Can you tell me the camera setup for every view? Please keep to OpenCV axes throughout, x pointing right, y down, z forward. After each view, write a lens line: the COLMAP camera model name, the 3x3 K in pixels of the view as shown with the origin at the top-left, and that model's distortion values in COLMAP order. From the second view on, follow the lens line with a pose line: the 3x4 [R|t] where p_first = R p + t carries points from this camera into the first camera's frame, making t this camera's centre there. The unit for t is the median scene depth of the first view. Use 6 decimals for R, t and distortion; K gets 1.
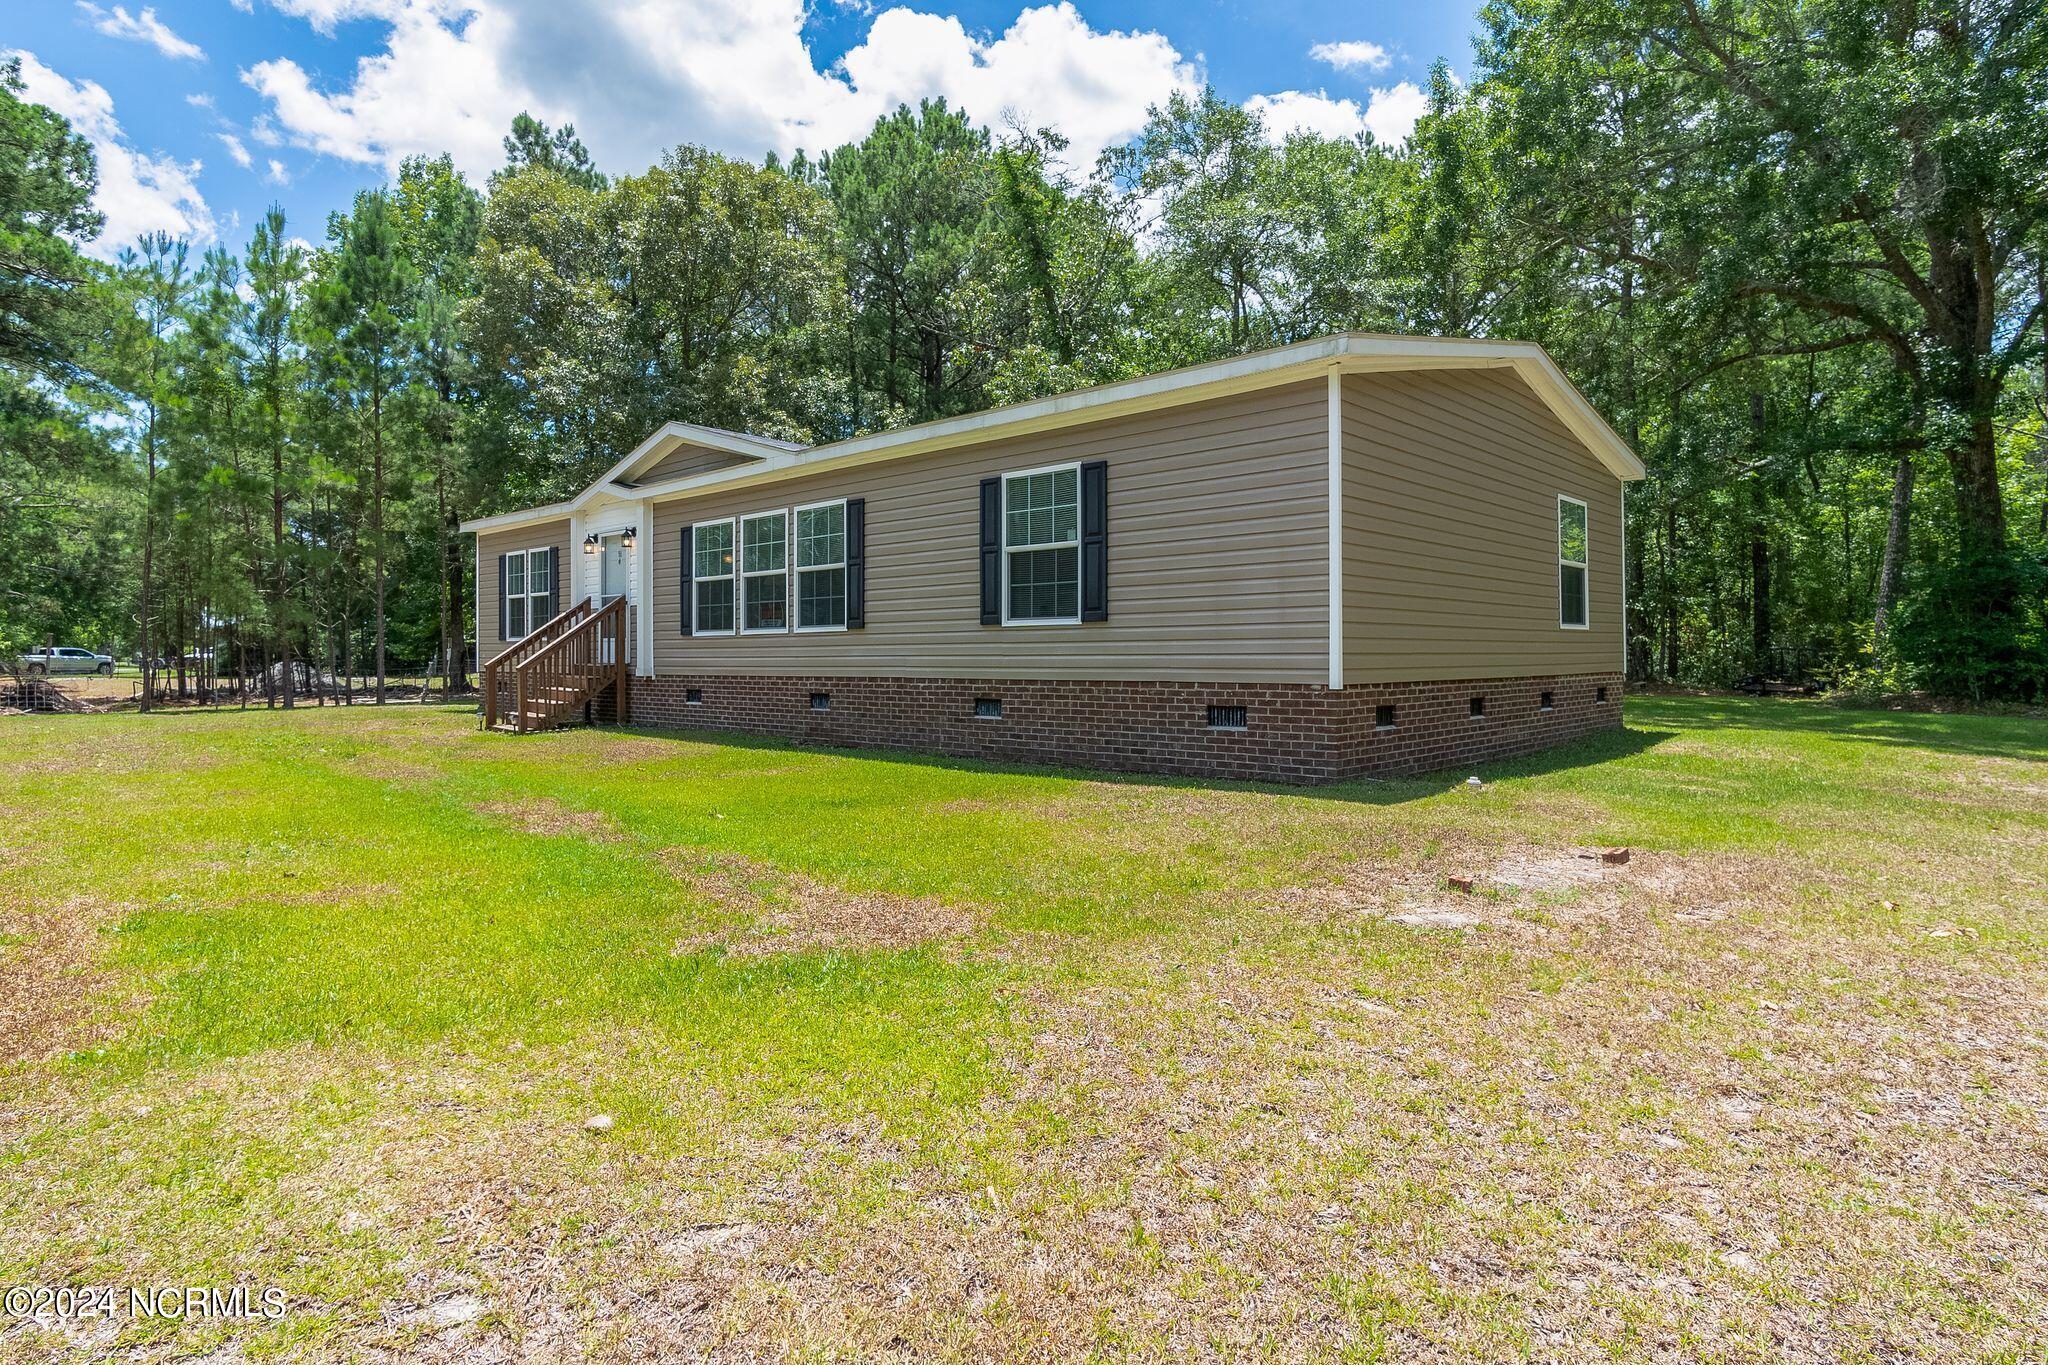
lens RADIAL K [[1152.9, 0, 1007.9], [0, 1152.9, 676.3], [0, 0, 1]] dist [0.001968, 0.004453]
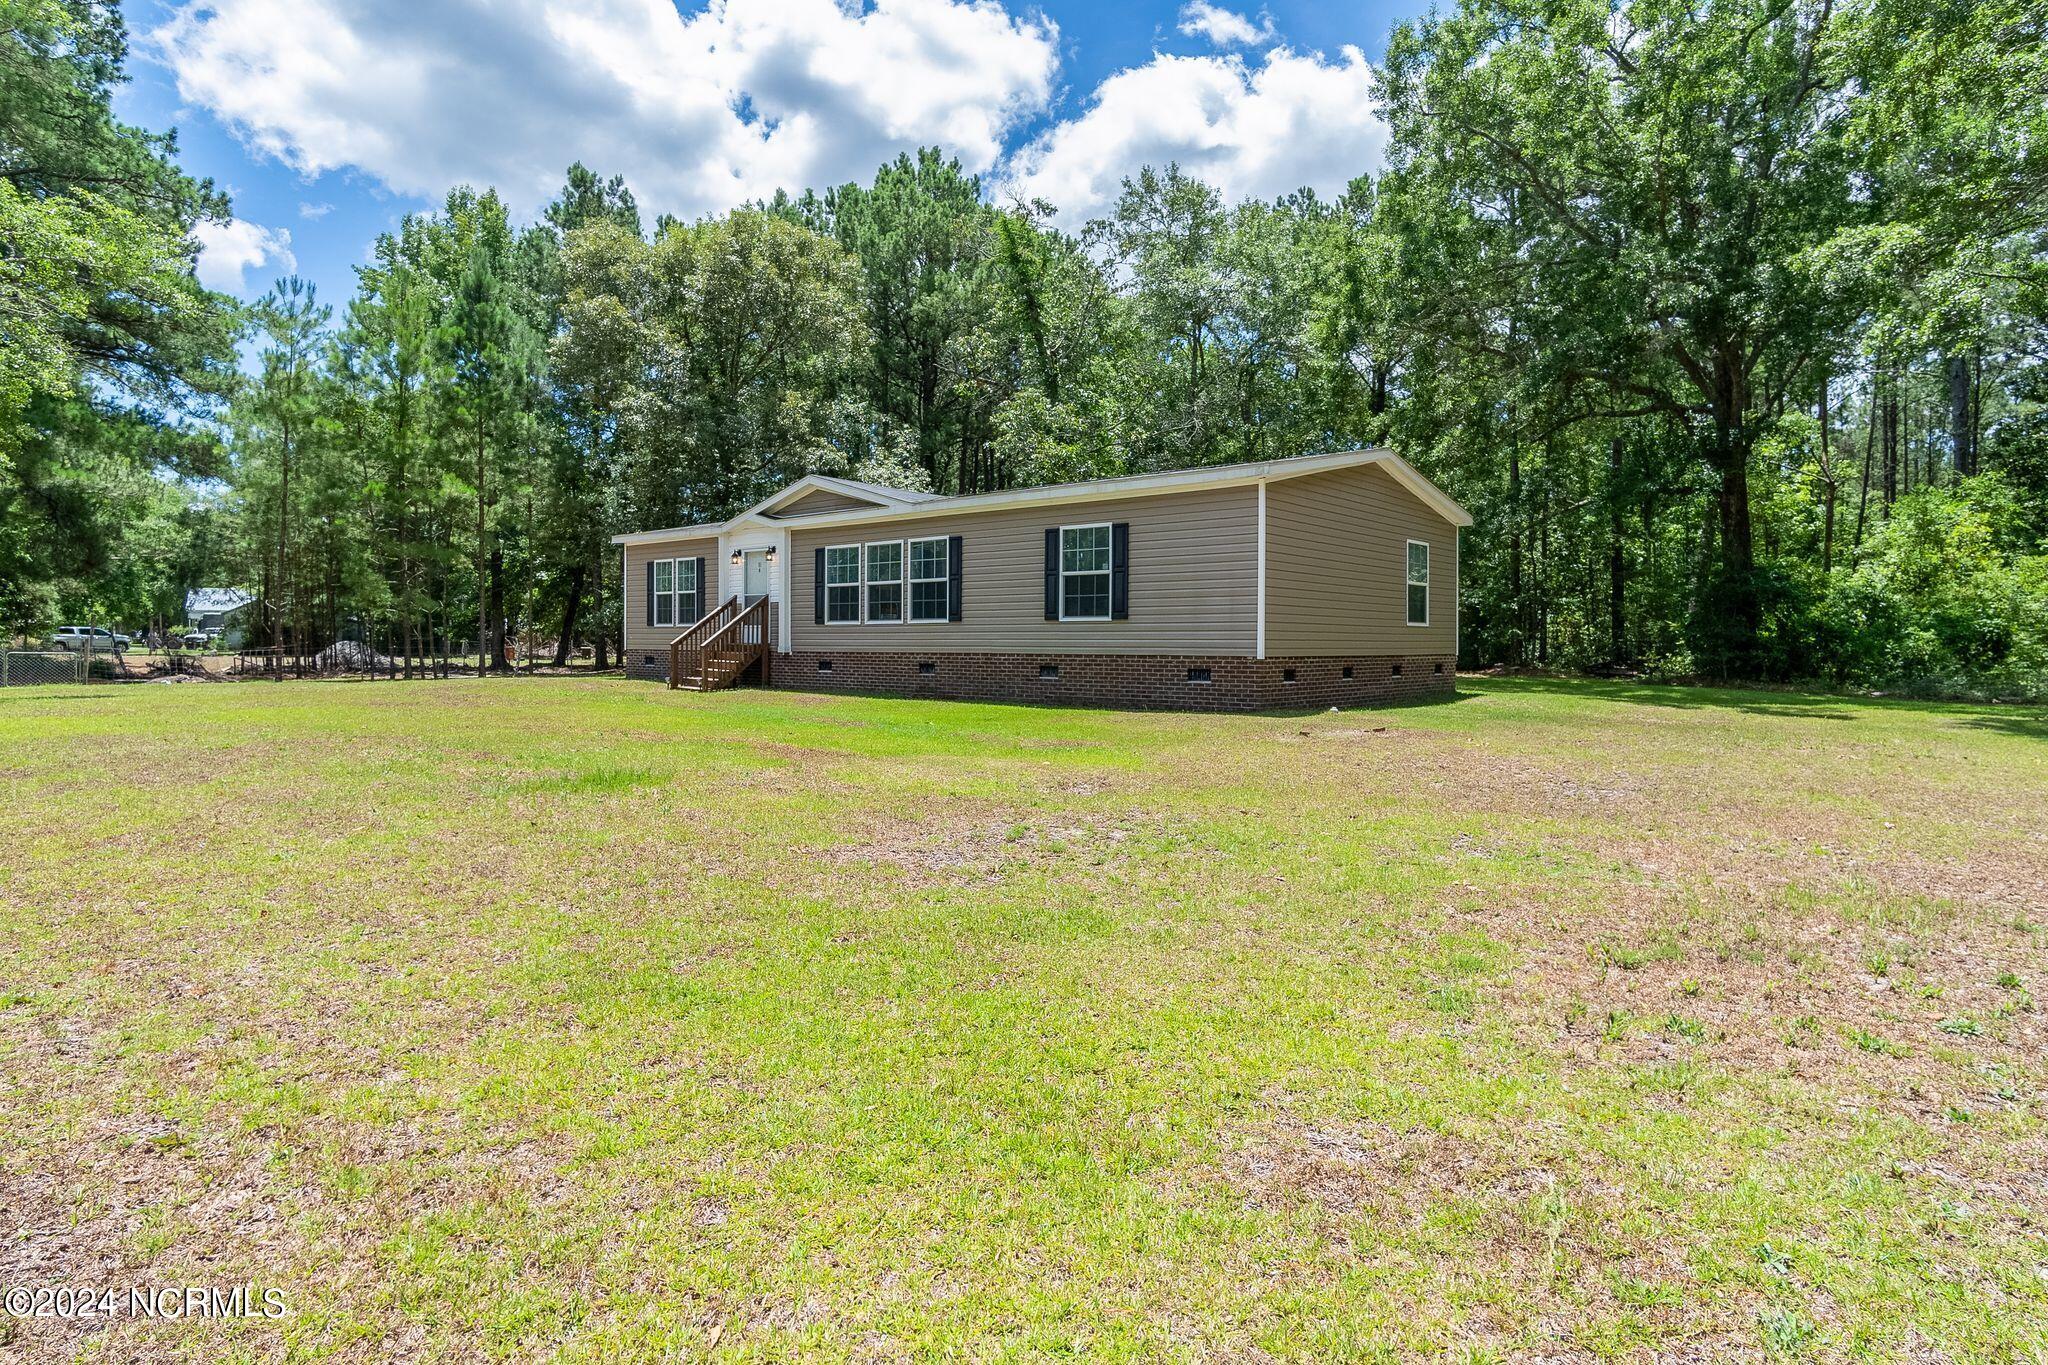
lens RADIAL K [[1152.9, 0, 1007.1], [0, 1152.9, 684.2], [0, 0, 1]] dist [0.001968, 0.004453]
pose [[0.999025, 0.006819, 0.043622, -0.054605], [-0.007588, 0.999818, 0.017484, 0.006325], [-0.043495, -0.017798, 0.998895, -0.225509]]
